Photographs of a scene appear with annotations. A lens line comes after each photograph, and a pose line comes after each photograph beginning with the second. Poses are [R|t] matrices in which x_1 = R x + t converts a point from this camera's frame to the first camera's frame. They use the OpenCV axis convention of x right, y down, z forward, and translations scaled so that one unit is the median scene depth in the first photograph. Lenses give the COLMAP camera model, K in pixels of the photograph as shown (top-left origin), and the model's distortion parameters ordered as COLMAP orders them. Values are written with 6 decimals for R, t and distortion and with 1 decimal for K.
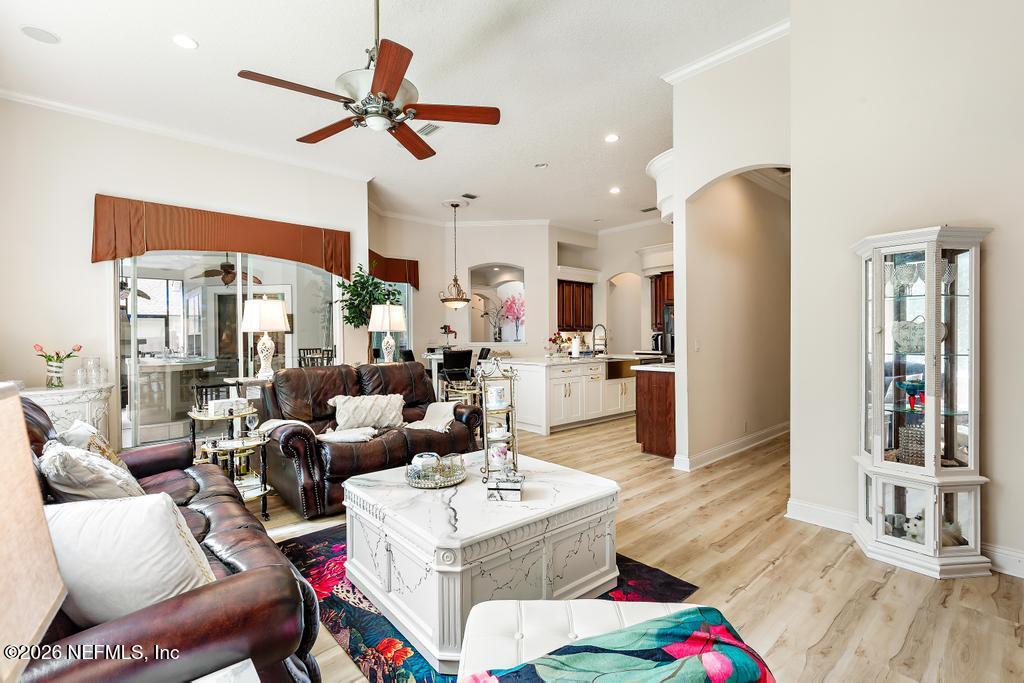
lens RADIAL K [[470.3, 0, 510.8], [0, 470.3, 337.7], [0, 0, 1]] dist [0.001798, 0.000038]
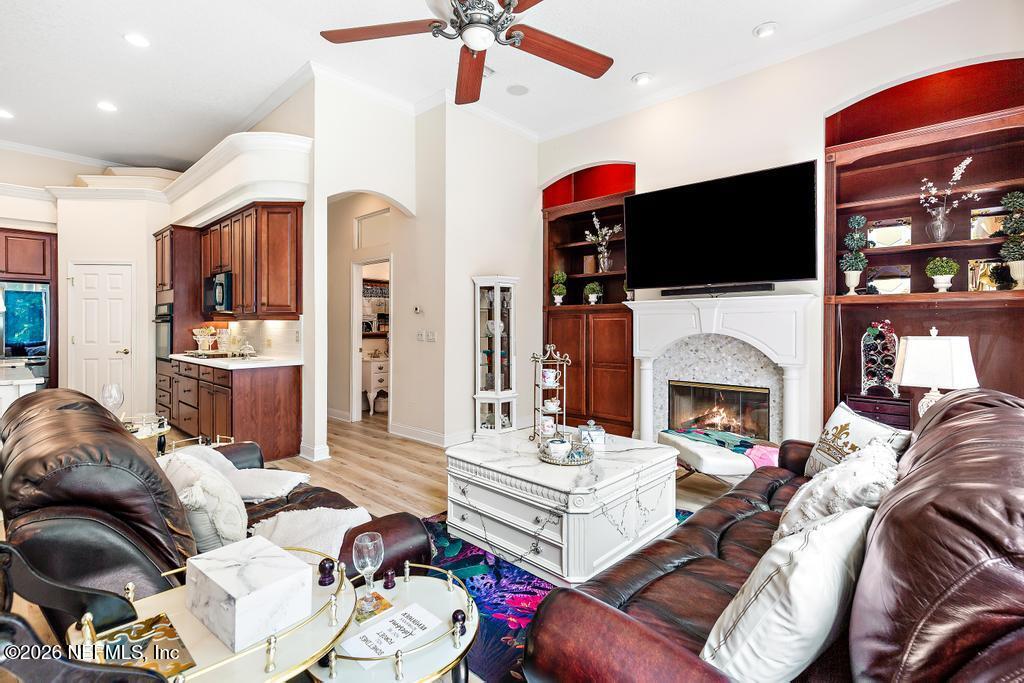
lens RADIAL K [[470.3, 0, 510.8], [0, 470.3, 337.7], [0, 0, 1]] dist [0.001798, 0.000038]
pose [[-0.082738, -0.015552, 0.996450, -0.318822], [0.002363, 0.999872, 0.015802, 0.000684], [-0.996569, 0.003663, -0.082691, 0.313026]]
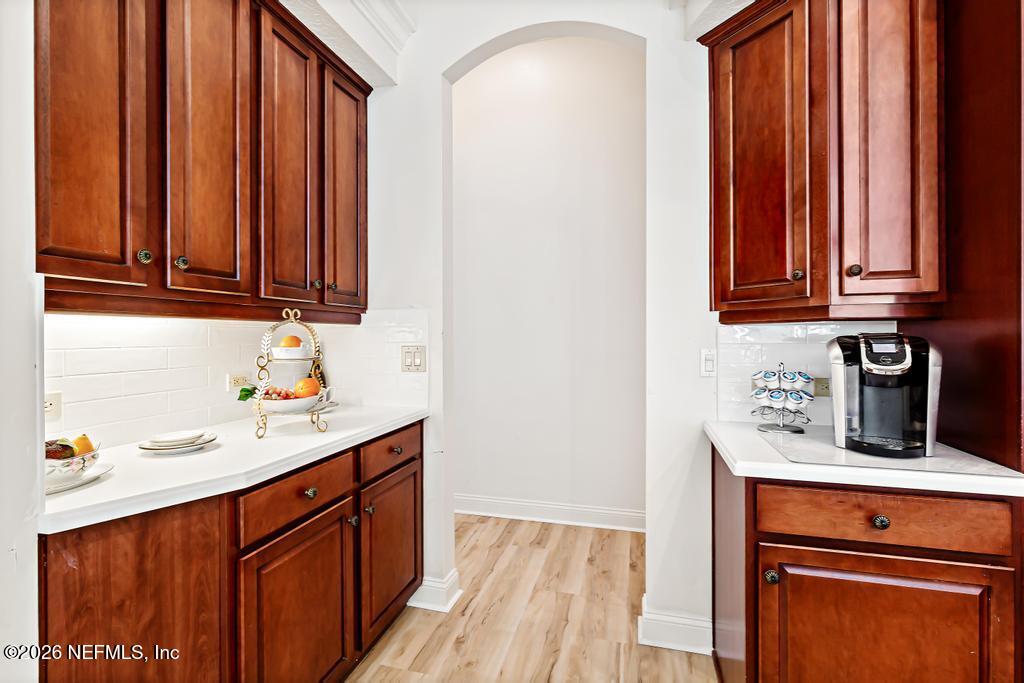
lens RADIAL K [[470.3, 0, 510.8], [0, 470.3, 337.7], [0, 0, 1]] dist [0.001798, 0.000038]
pose [[0.837547, 0.001375, 0.546364, 0.136111], [0.000082, 0.999997, -0.002643, -0.007442], [-0.546366, 0.002258, 0.837544, 0.944687]]
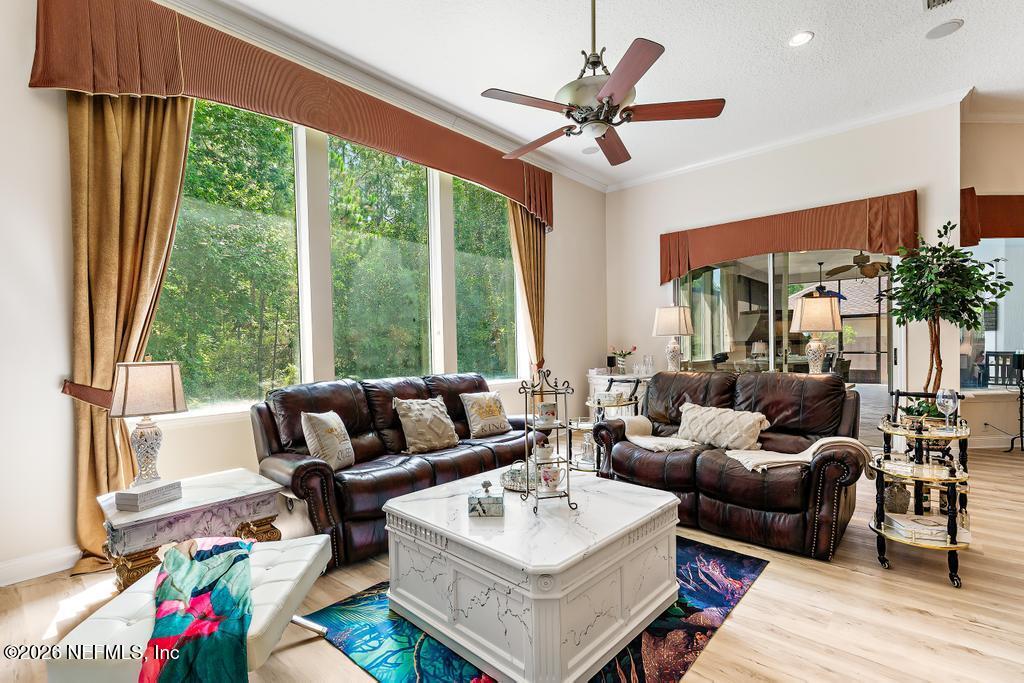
lens RADIAL K [[472.6, 0, 517.0], [0, 472.6, 358.1], [0, 0, 1]] dist [0.000647, 0.000126]
pose [[0.117400, 0.033210, -0.992529, 0.220140], [0.014743, 0.999272, 0.035179, -0.002738], [0.992975, -0.018763, 0.116825, 0.221053]]
